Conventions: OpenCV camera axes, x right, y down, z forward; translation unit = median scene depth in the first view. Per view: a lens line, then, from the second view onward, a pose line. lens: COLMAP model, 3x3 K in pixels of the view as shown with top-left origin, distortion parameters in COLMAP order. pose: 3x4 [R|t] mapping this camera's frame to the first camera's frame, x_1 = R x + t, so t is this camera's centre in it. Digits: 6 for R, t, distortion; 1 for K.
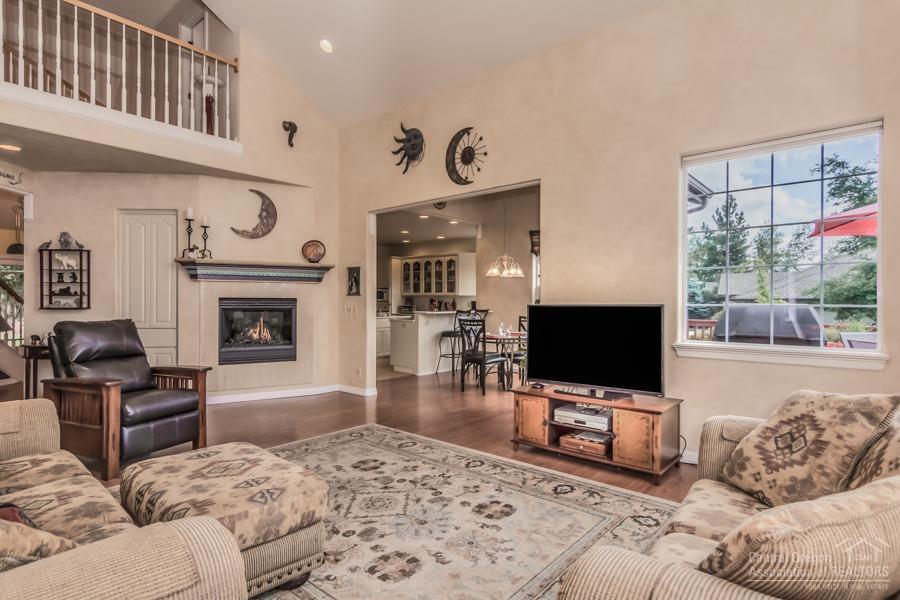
lens RADIAL K [[472.0, 0, 449.8], [0, 472.0, 300.6], [0, 0, 1]] dist [-0.000391, -0.004196]
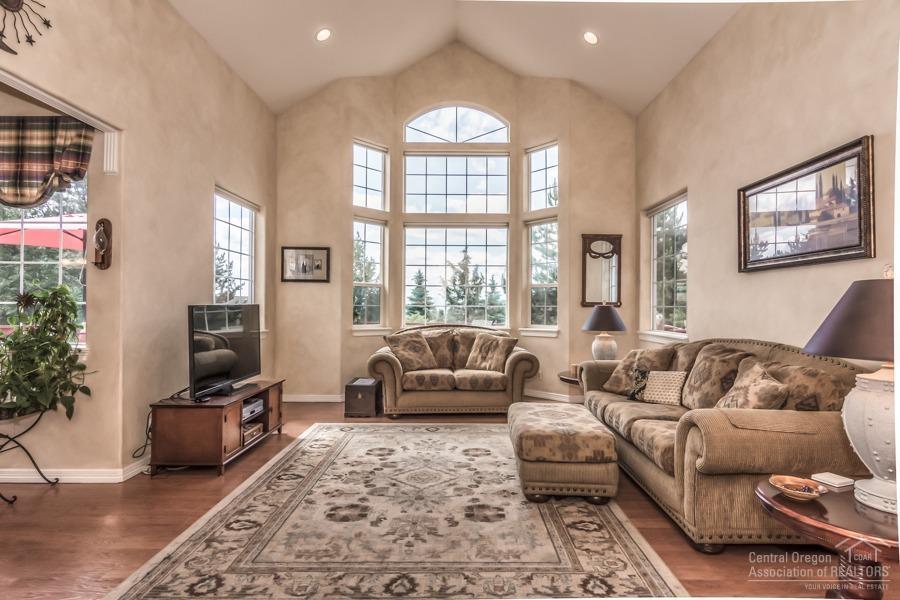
lens RADIAL K [[472.0, 0, 458.7], [0, 472.0, 300.0], [0, 0, 1]] dist [-0.000391, -0.004196]
pose [[-0.654130, 0.002278, 0.756379, -0.689741], [-0.009416, 0.999893, -0.011155, 0.004398], [-0.756324, -0.014419, -0.654039, 1.080778]]
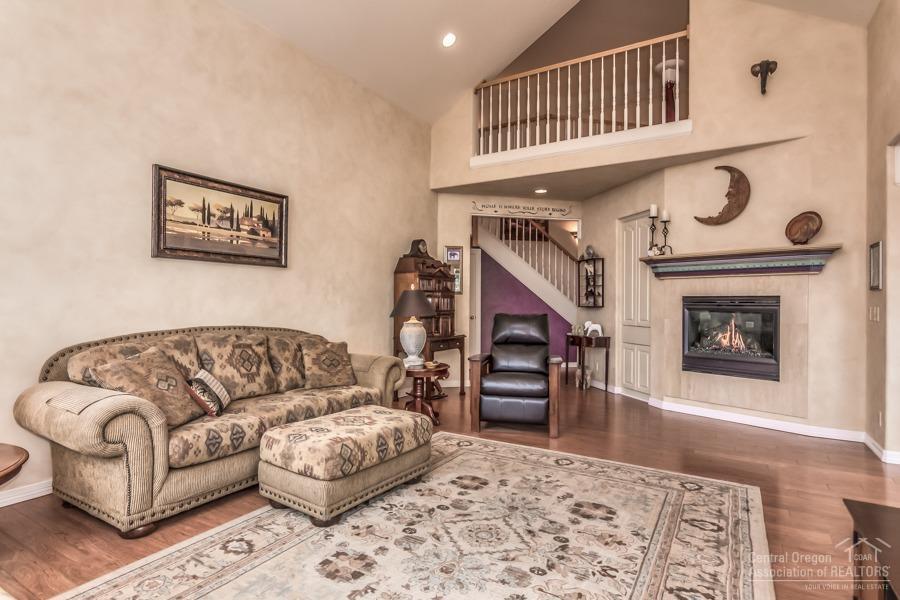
lens RADIAL K [[472.0, 0, 448.2], [0, 472.0, 302.1], [0, 0, 1]] dist [-0.000391, -0.004196]
pose [[0.165093, -0.003288, -0.986273, 0.420898], [-0.005729, 0.999974, -0.004293, 0.014611], [0.986261, 0.006359, 0.165069, 0.506947]]
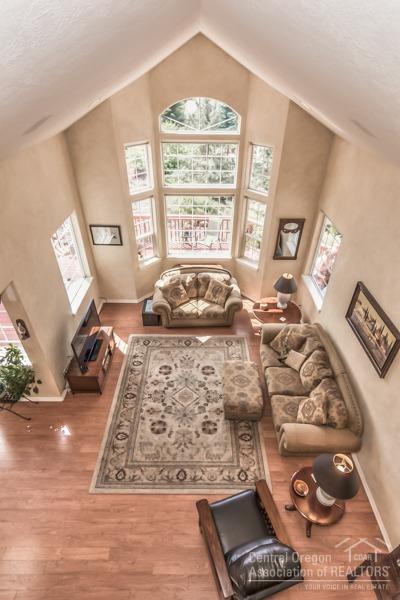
lens RADIAL K [[314.7, 0, 200.1], [0, 314.7, 299.9], [0, 0, 1]] dist [-0.000391, -0.004196]
pose [[-0.650717, -0.462856, 0.601940, -0.680418], [-0.013696, 0.799761, 0.600162, -0.736083], [-0.759197, 0.382291, -0.526758, 1.082732]]
